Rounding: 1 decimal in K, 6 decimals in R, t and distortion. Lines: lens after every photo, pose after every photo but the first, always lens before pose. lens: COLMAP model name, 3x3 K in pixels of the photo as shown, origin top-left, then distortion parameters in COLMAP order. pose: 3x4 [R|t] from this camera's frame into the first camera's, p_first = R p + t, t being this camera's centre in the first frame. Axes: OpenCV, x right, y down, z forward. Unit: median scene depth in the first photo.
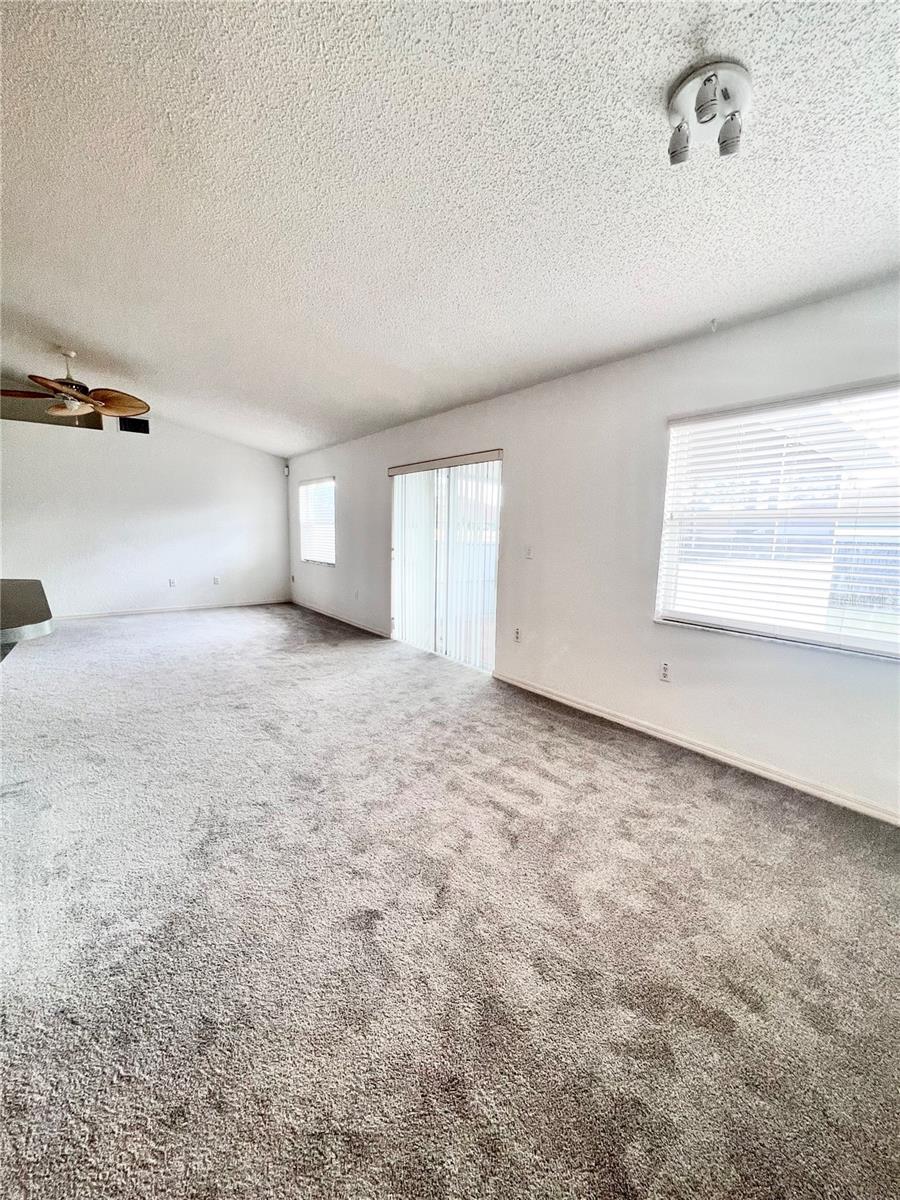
lens RADIAL K [[475.7, 0, 454.6], [0, 475.7, 592.8], [0, 0, 1]] dist [-0.000066, 0.000552]
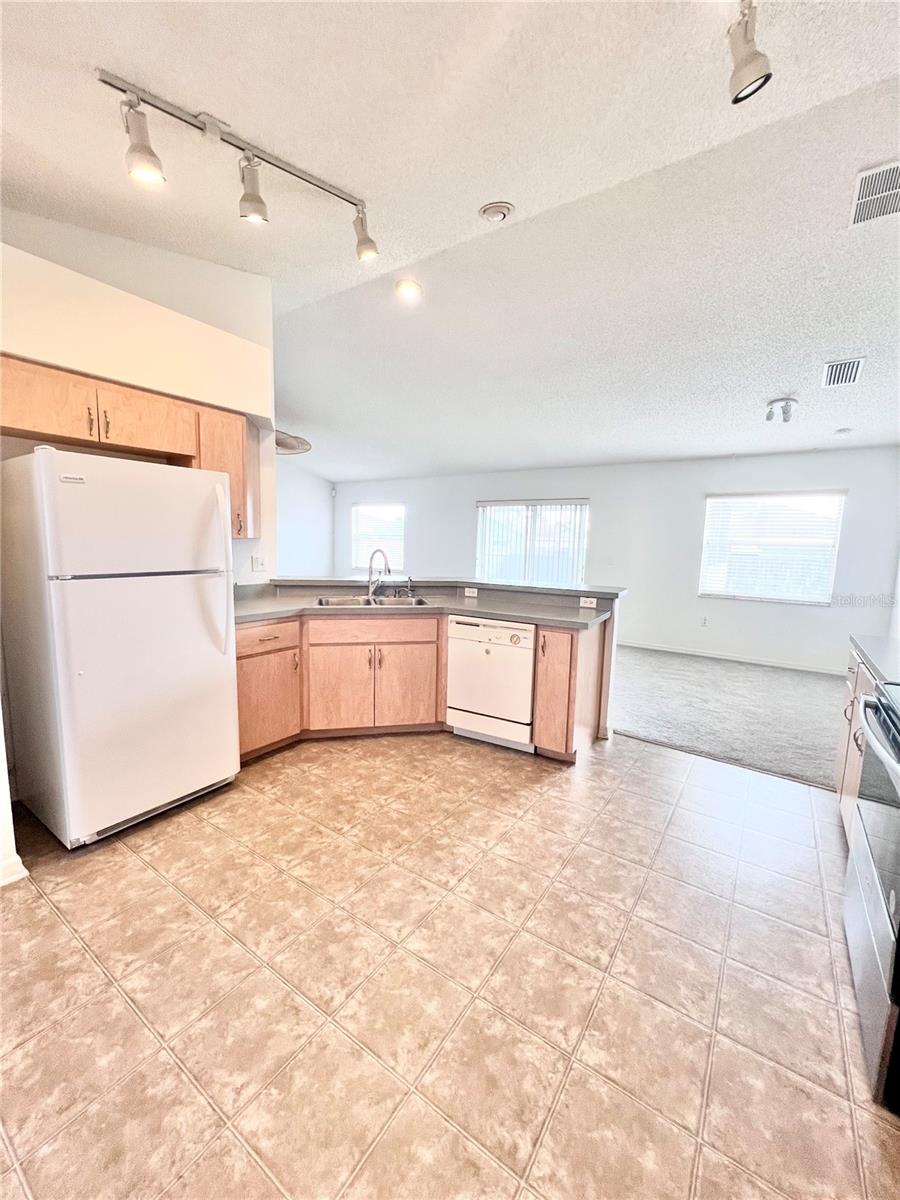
lens RADIAL K [[475.7, 0, 466.6], [0, 475.7, 597.7], [0, 0, 1]] dist [-0.000066, 0.000552]
pose [[0.946645, -0.030961, 0.320787, -1.146709], [0.033086, 0.999452, -0.001177, 0.039559], [-0.320575, 0.011728, 0.947151, -0.567753]]
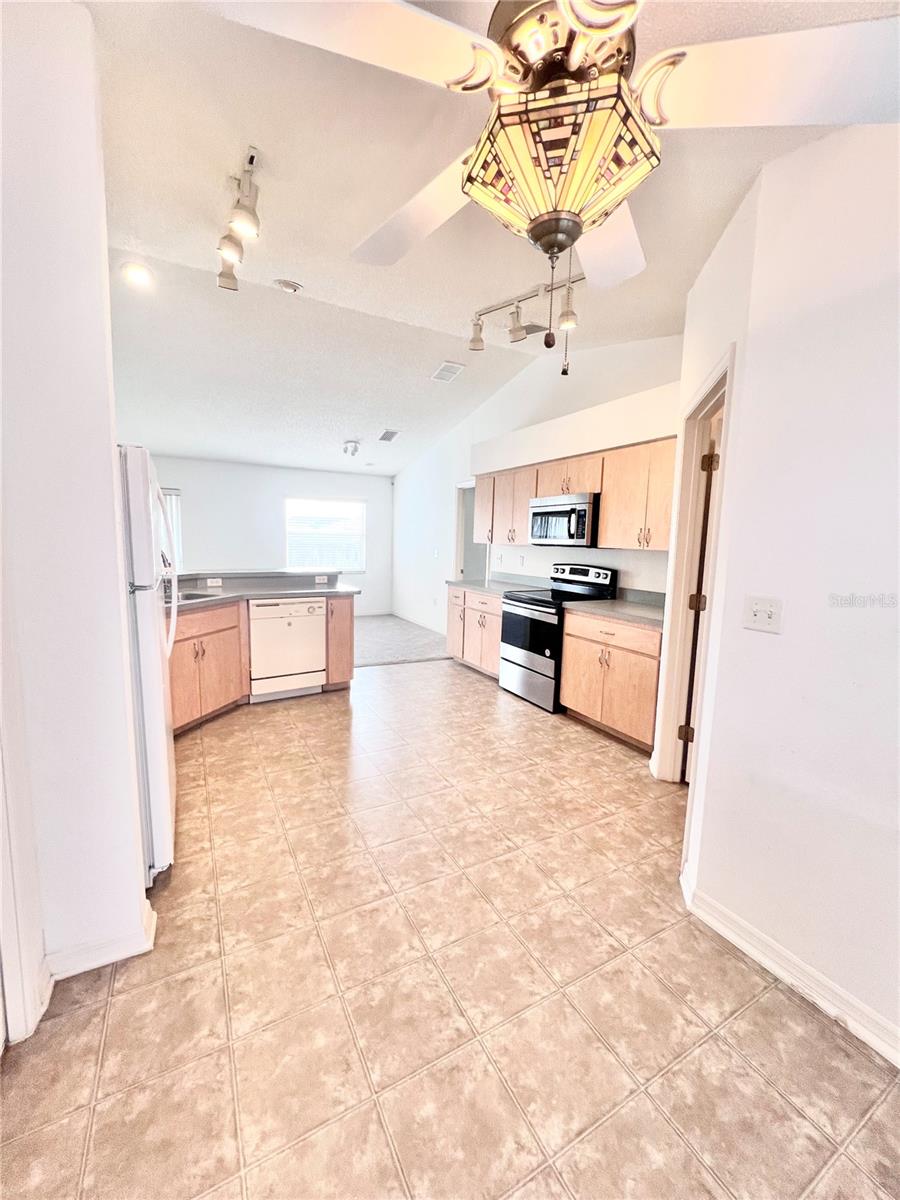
lens RADIAL K [[475.7, 0, 450.2], [0, 475.7, 597.7], [0, 0, 1]] dist [-0.000066, 0.000552]
pose [[0.140110, -0.131683, 0.981340, -1.994599], [0.104598, 0.987539, 0.117581, -0.022306], [-0.984596, 0.086172, 0.152138, -0.238660]]
